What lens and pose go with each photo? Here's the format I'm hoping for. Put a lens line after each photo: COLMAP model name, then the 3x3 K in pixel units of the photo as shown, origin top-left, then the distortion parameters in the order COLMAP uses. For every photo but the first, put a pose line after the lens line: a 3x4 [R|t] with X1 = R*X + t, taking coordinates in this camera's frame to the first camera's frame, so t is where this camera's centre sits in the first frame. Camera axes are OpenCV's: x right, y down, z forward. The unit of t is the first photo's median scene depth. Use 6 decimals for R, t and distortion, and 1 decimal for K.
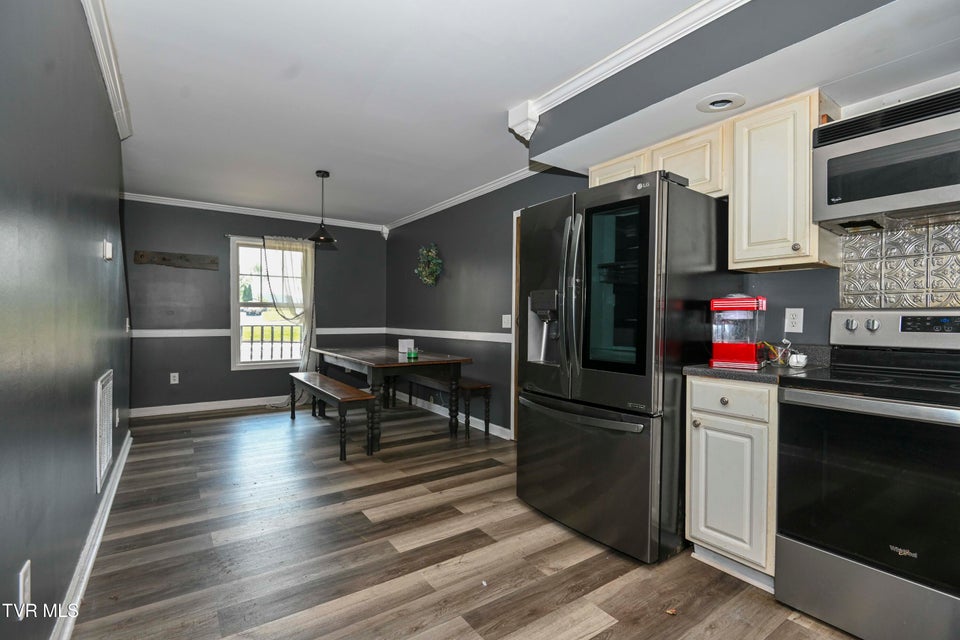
lens RADIAL K [[441.8, 0, 478.6], [0, 441.8, 322.9], [0, 0, 1]] dist [0.001135, -0.013791]
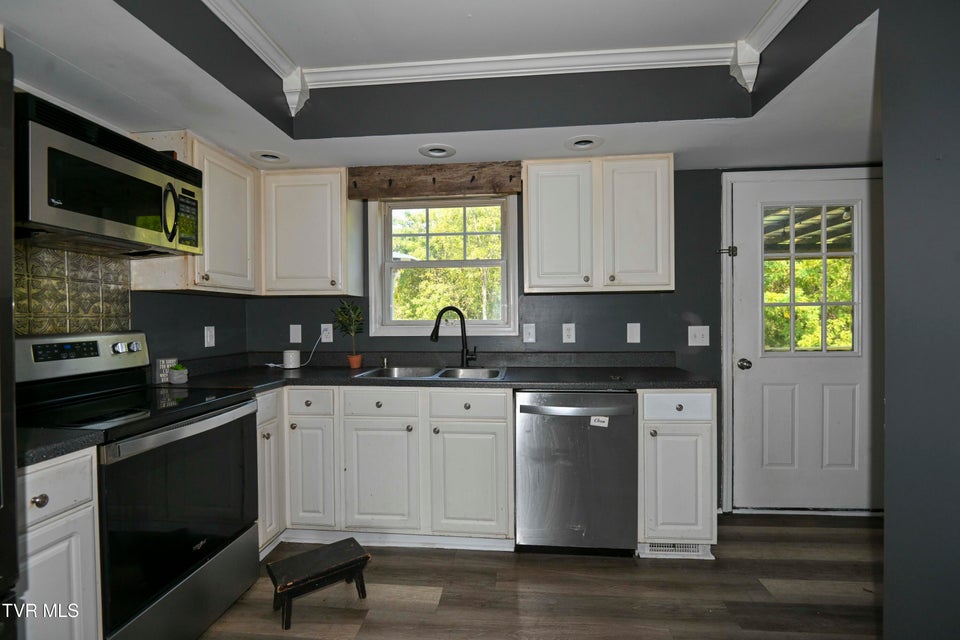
lens RADIAL K [[441.8, 0, 478.6], [0, 441.8, 322.9], [0, 0, 1]] dist [0.001135, -0.013791]
pose [[-0.759991, -0.008406, 0.649879, -0.118349], [0.007998, 0.999720, 0.022284, -0.030494], [-0.649884, 0.022133, -0.759711, 0.463643]]
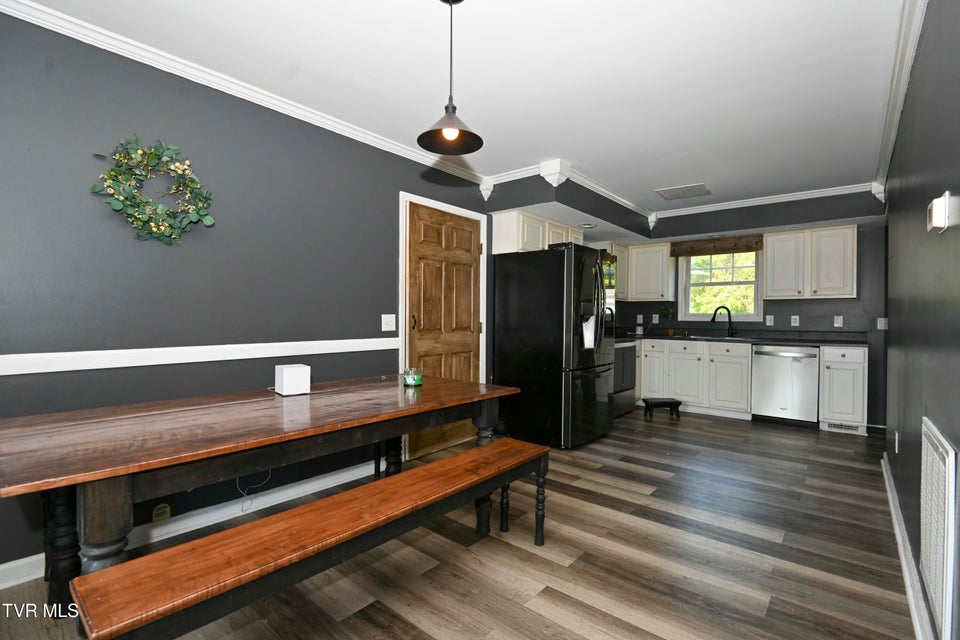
lens RADIAL K [[441.8, 0, 478.6], [0, 441.8, 322.9], [0, 0, 1]] dist [0.001135, -0.013791]
pose [[-0.253708, -0.022843, 0.967011, -0.732324], [-0.000676, 0.999725, 0.023439, -0.021414], [-0.967281, 0.005293, -0.253654, 1.014218]]
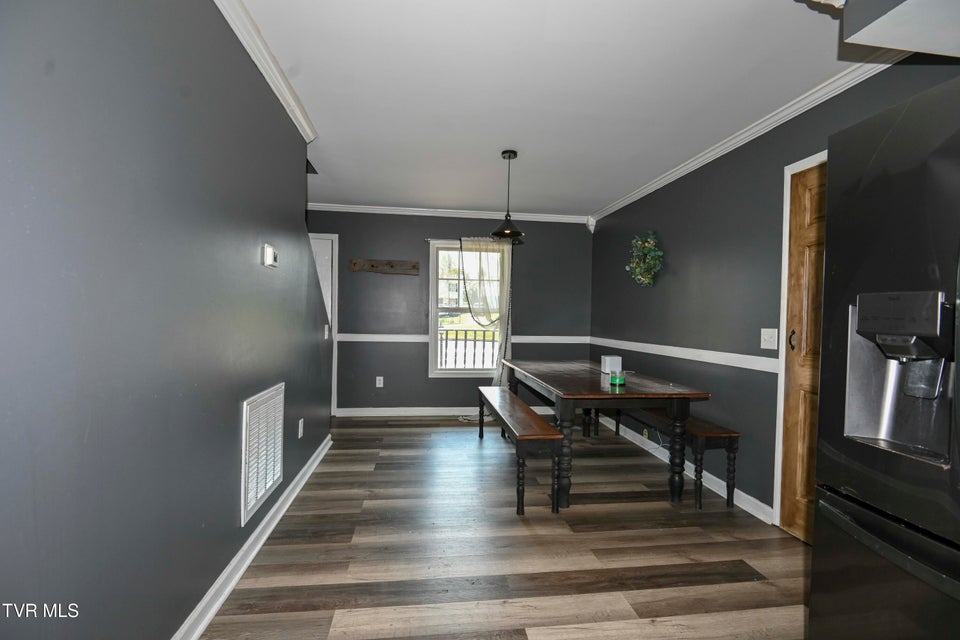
lens RADIAL K [[441.8, 0, 478.6], [0, 441.8, 322.9], [0, 0, 1]] dist [0.001135, -0.013791]
pose [[0.888225, 0.015422, -0.459149, -0.017654], [-0.016610, 0.999861, 0.001450, -0.020007], [0.459107, 0.006339, 0.888358, 0.224096]]
